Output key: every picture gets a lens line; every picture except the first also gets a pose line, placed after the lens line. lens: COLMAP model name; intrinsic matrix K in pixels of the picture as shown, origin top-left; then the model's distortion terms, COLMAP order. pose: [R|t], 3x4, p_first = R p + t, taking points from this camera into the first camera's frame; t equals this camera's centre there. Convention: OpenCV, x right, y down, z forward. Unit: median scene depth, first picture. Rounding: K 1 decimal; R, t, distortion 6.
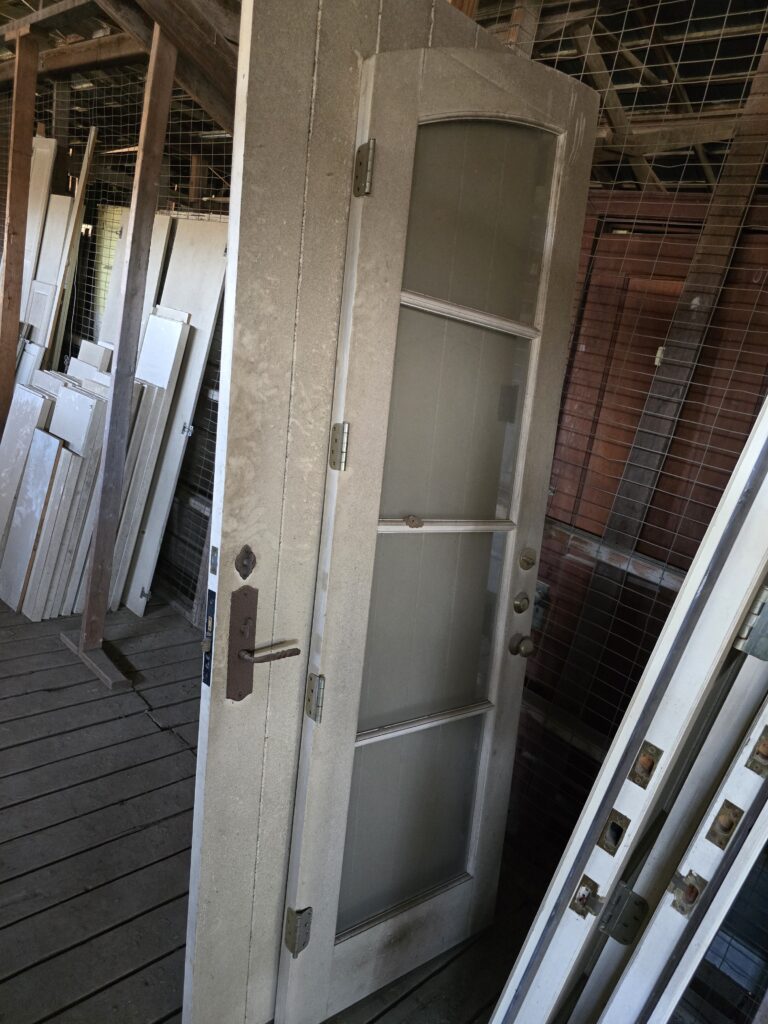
lens RADIAL K [[692.3, 0, 386.6], [0, 692.3, 532.5], [0, 0, 1]] dist [0.001664, -0.005740]
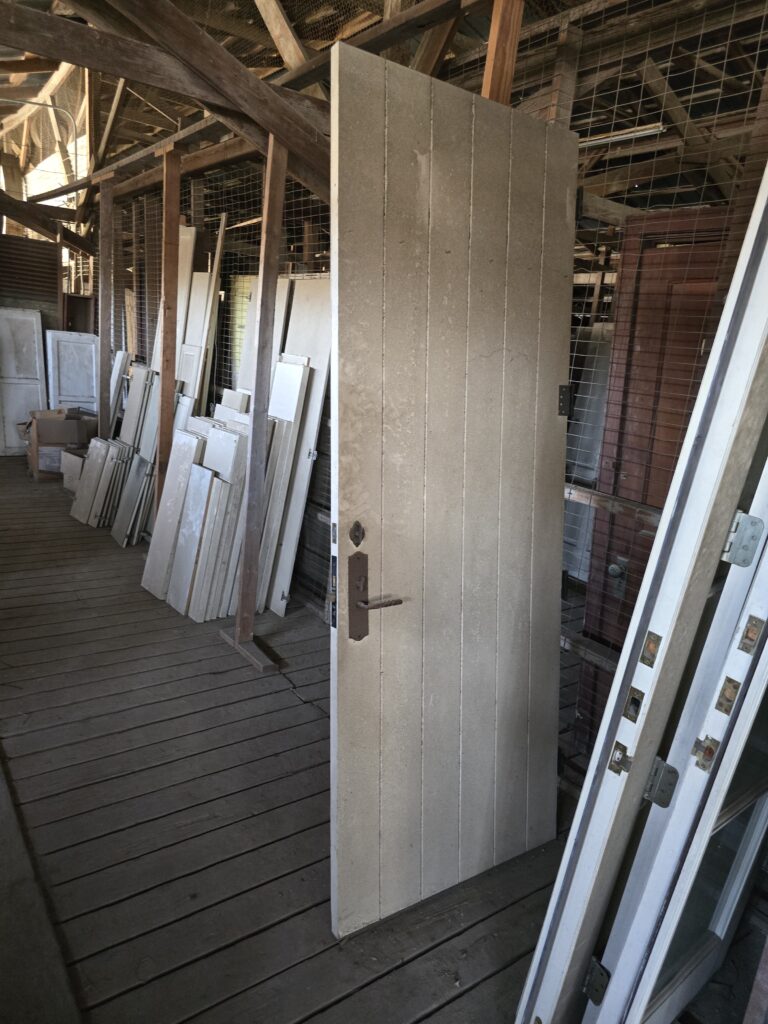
lens RADIAL K [[692.3, 0, 386.6], [0, 692.3, 532.5], [0, 0, 1]] dist [0.001664, -0.005740]
pose [[0.981572, -0.064742, -0.179790, 0.052805], [0.057548, 0.997330, -0.044951, 0.058681], [0.182220, 0.033776, 0.982677, -0.173196]]
